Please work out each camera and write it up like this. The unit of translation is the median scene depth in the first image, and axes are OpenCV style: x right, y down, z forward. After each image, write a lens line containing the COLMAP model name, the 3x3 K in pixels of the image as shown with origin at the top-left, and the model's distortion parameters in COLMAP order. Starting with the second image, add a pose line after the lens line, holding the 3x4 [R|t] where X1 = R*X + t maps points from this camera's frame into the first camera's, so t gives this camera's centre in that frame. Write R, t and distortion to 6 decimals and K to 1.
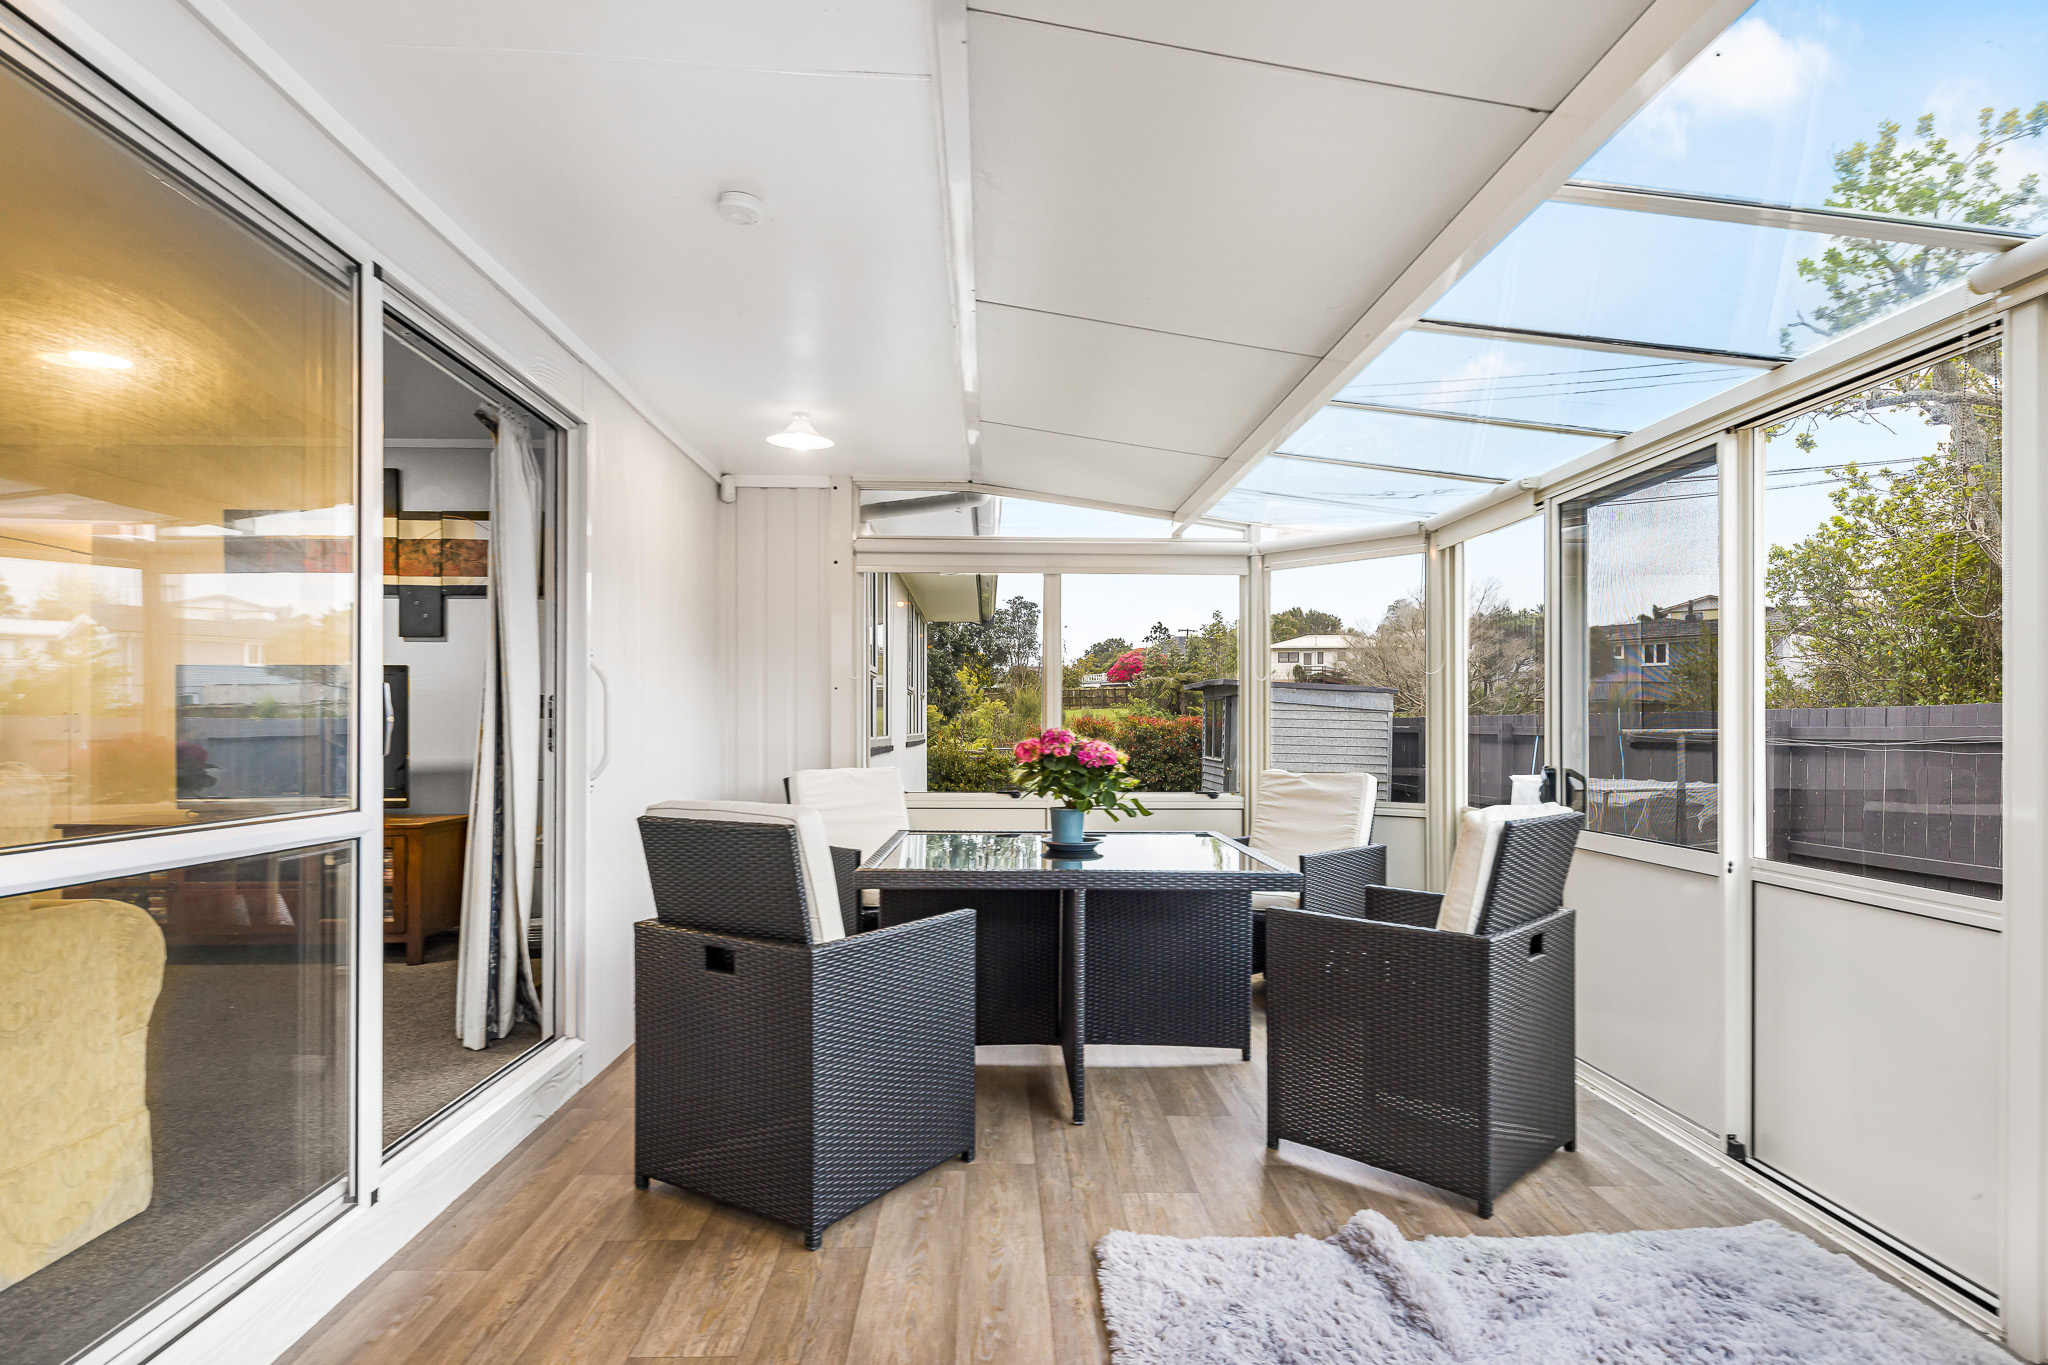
lens RADIAL K [[1113.5, 0, 1019.2], [0, 1113.5, 728.1], [0, 0, 1]] dist [0.007656, -0.007765]
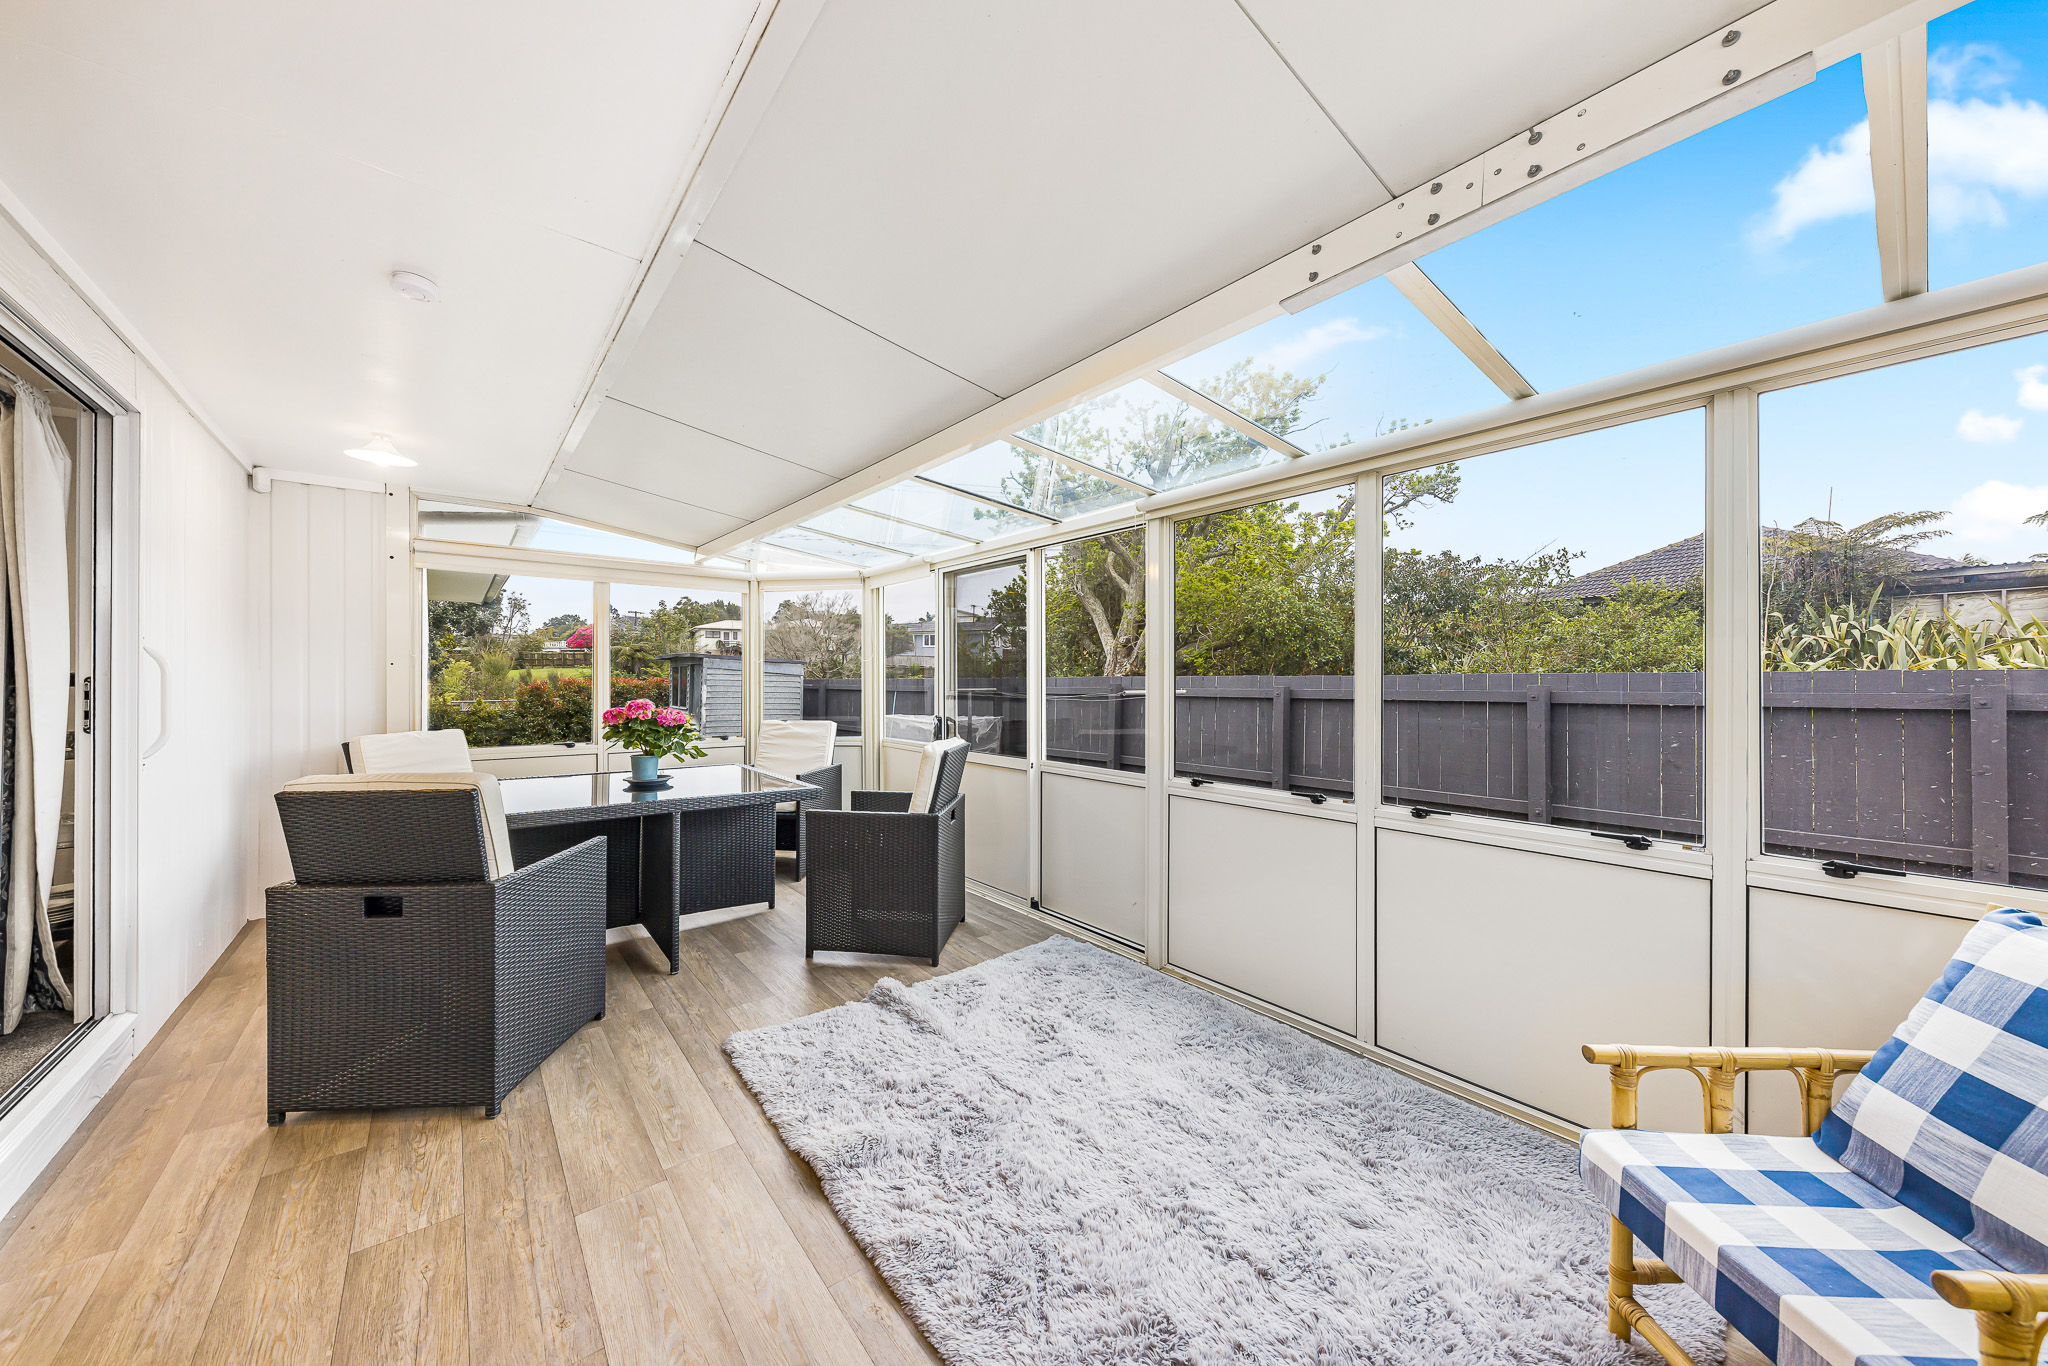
lens RADIAL K [[717.7, 0, 1018.6], [0, 717.7, 686.0], [0, 0, 1]] dist [0.010416, -0.004198]
pose [[0.796166, -0.005347, 0.605055, -0.166881], [0.001234, 0.999973, 0.007213, -0.028624], [-0.605077, -0.004996, 0.796151, -0.021907]]
